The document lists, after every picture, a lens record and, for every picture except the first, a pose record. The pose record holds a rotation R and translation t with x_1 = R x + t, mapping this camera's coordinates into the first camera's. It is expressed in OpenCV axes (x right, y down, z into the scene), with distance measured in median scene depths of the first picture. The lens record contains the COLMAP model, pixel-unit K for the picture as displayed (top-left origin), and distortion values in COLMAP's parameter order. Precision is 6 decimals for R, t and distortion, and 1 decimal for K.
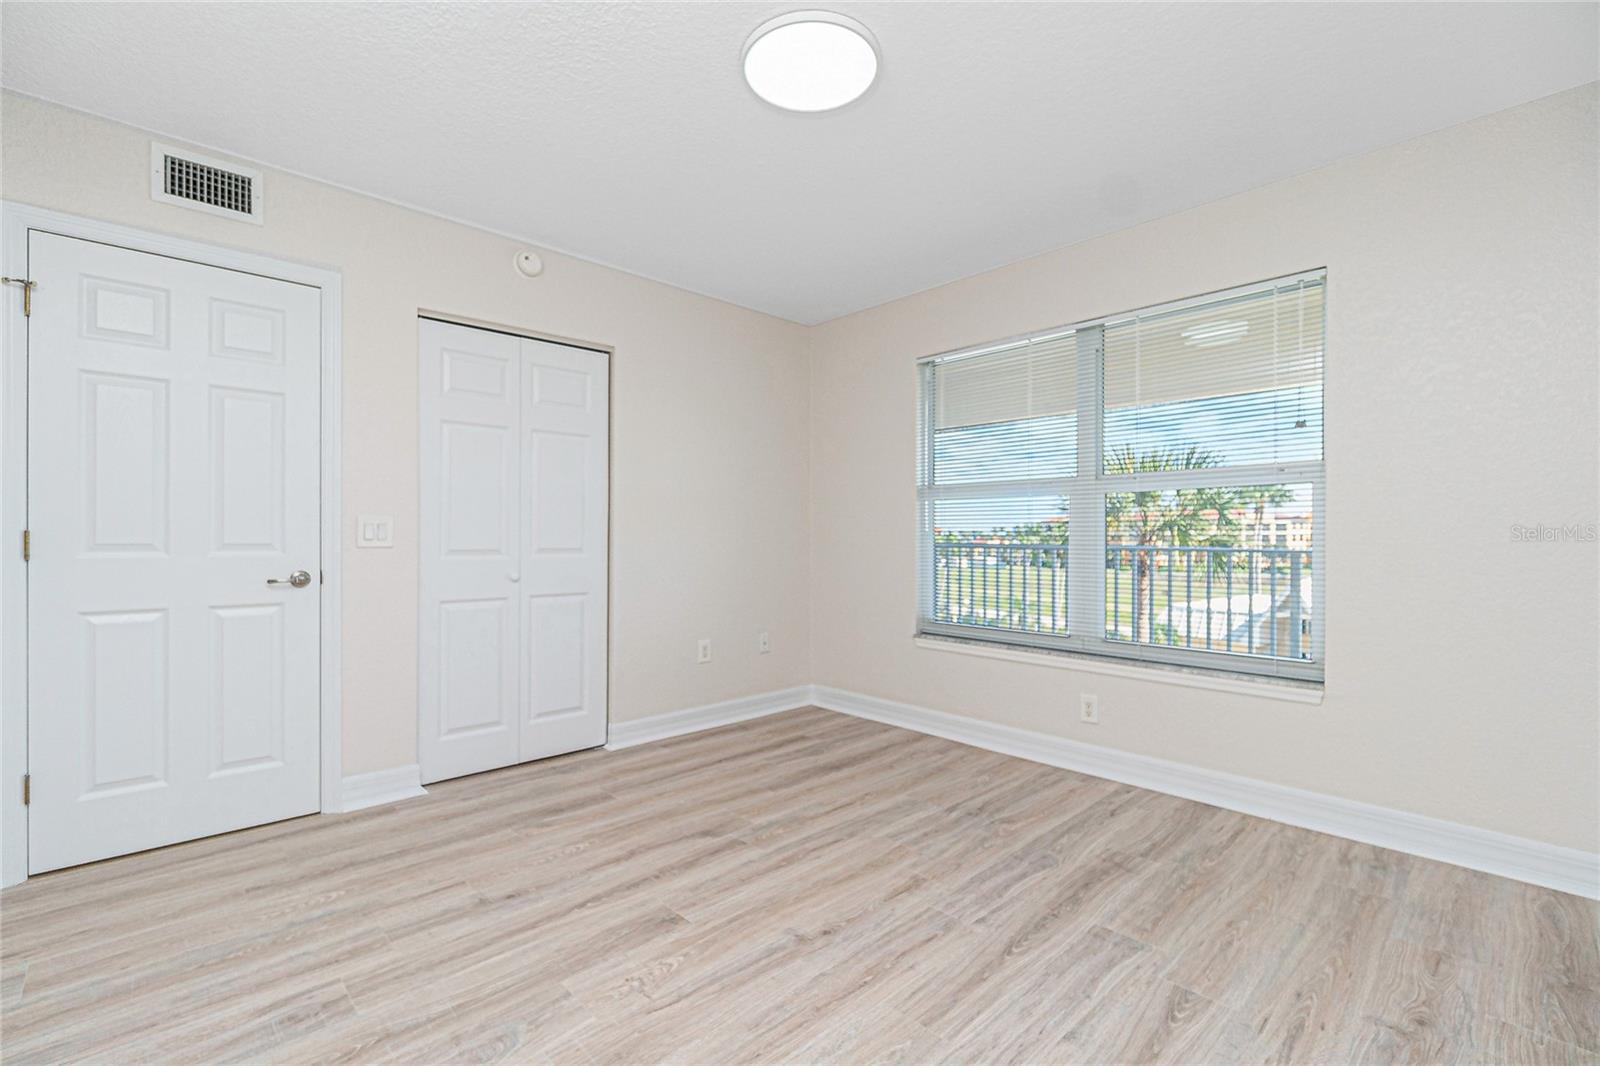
lens RADIAL K [[710.6, 0, 788.5], [0, 710.6, 540.2], [0, 0, 1]] dist [0.002176, -0.000199]
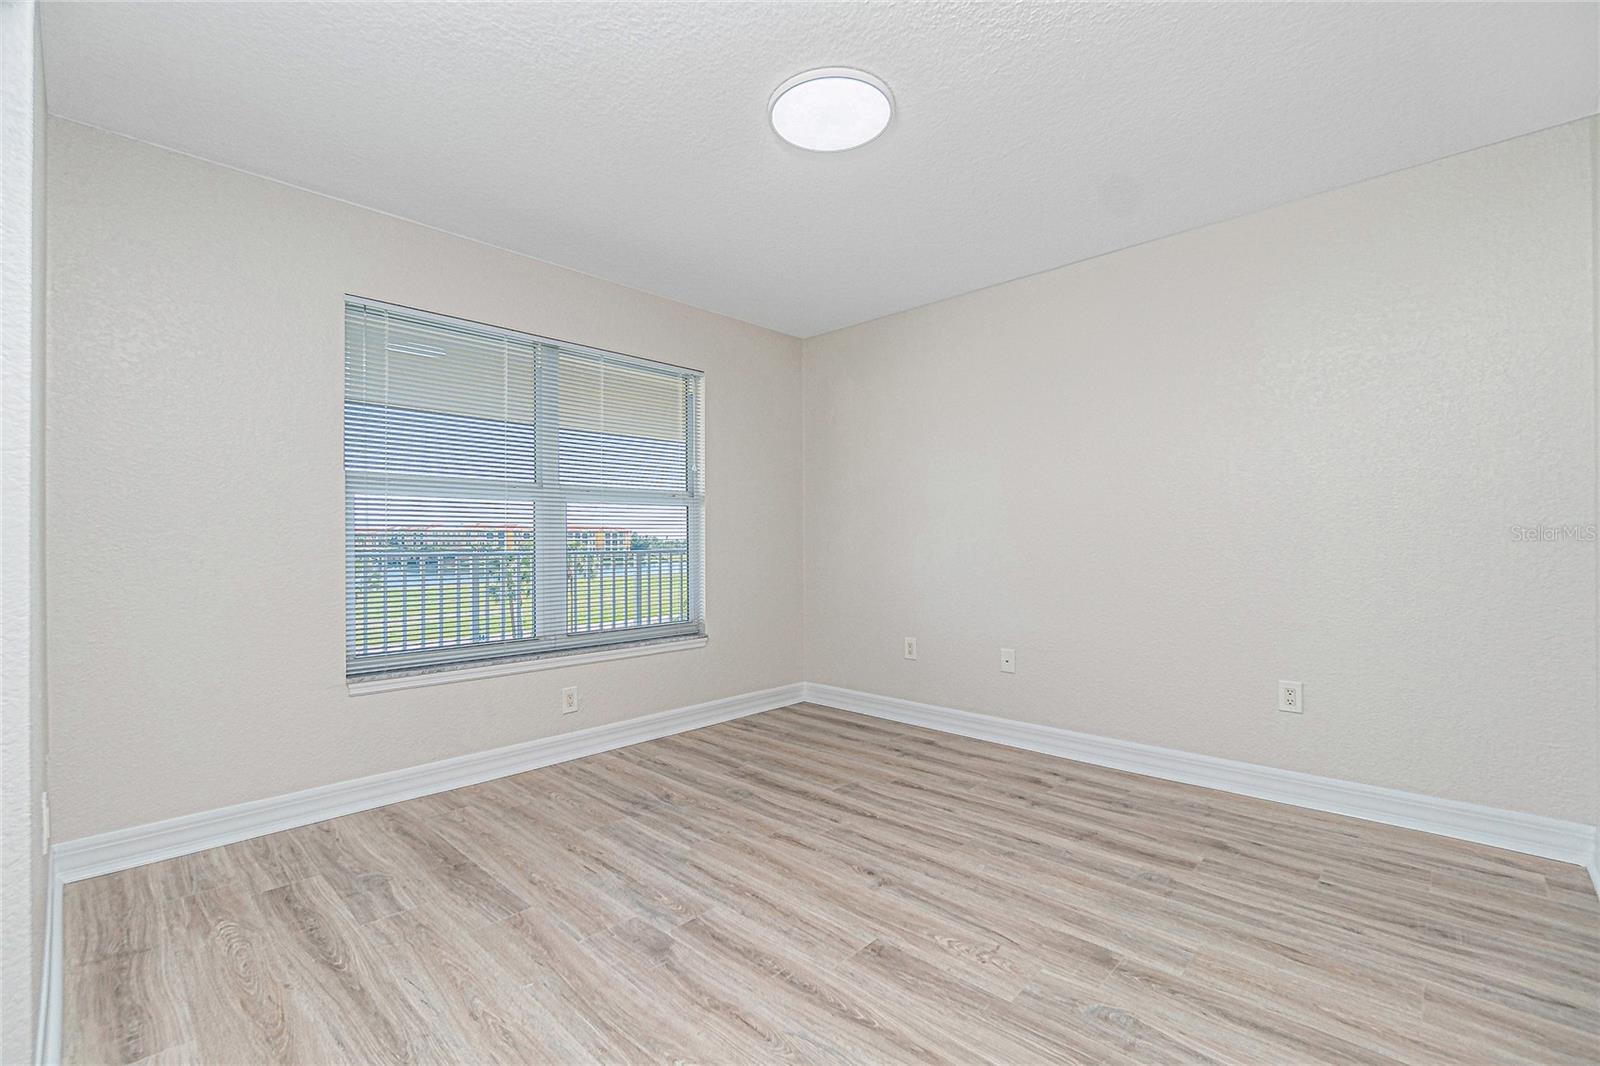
lens RADIAL K [[710.6, 0, 788.5], [0, 710.6, 540.2], [0, 0, 1]] dist [0.002176, -0.000199]
pose [[-0.059307, -0.001459, 0.998239, -0.901657], [0.009504, 0.999953, 0.002026, -0.007828], [-0.998195, 0.009607, -0.059290, 0.962945]]
